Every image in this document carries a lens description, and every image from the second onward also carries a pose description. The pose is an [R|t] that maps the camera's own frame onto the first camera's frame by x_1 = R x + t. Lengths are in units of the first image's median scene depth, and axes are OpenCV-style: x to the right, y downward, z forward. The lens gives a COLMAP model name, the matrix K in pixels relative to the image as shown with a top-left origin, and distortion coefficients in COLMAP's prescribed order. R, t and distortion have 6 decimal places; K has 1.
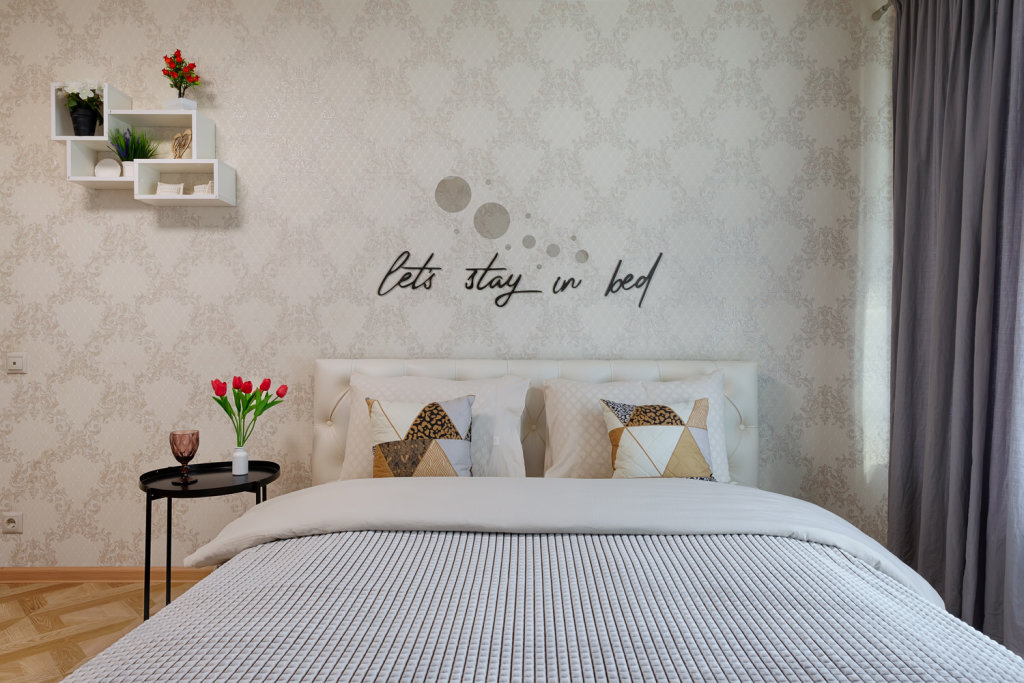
lens RADIAL K [[662.4, 0, 511.9], [0, 662.4, 353.9], [0, 0, 1]] dist [0.004149, -0.001991]
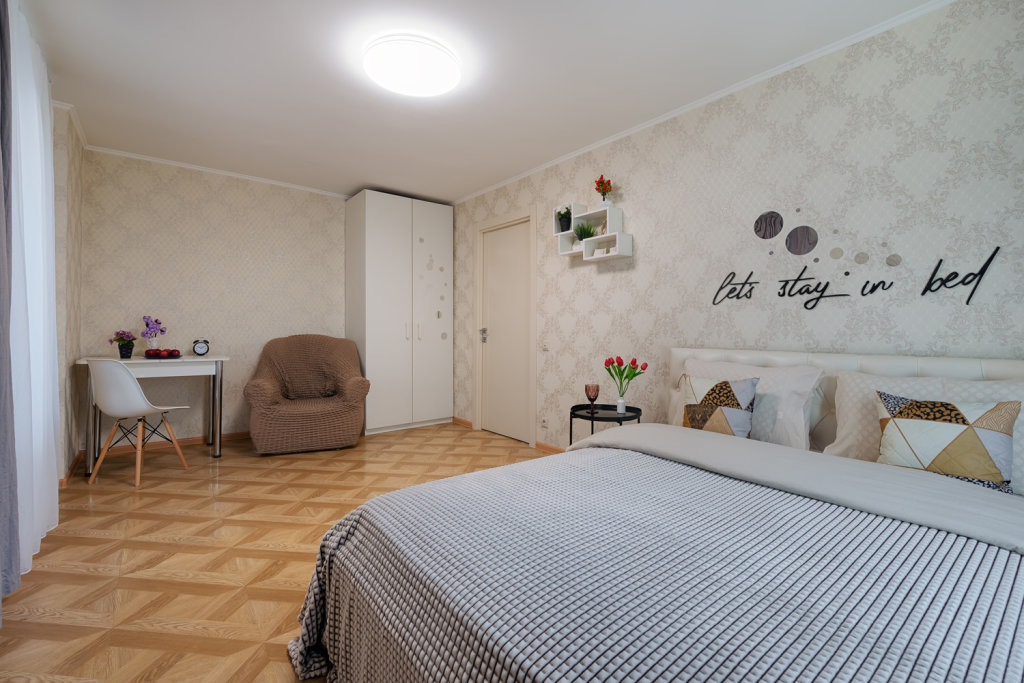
lens RADIAL K [[478.8, 0, 481.2], [0, 478.8, 336.2], [0, 0, 1]] dist [0.000271, -0.000614]
pose [[0.558434, 0.008140, -0.829509, 0.384276], [-0.026277, 0.999624, -0.007881, 0.001140], [0.829133, 0.026198, 0.558437, 0.005097]]
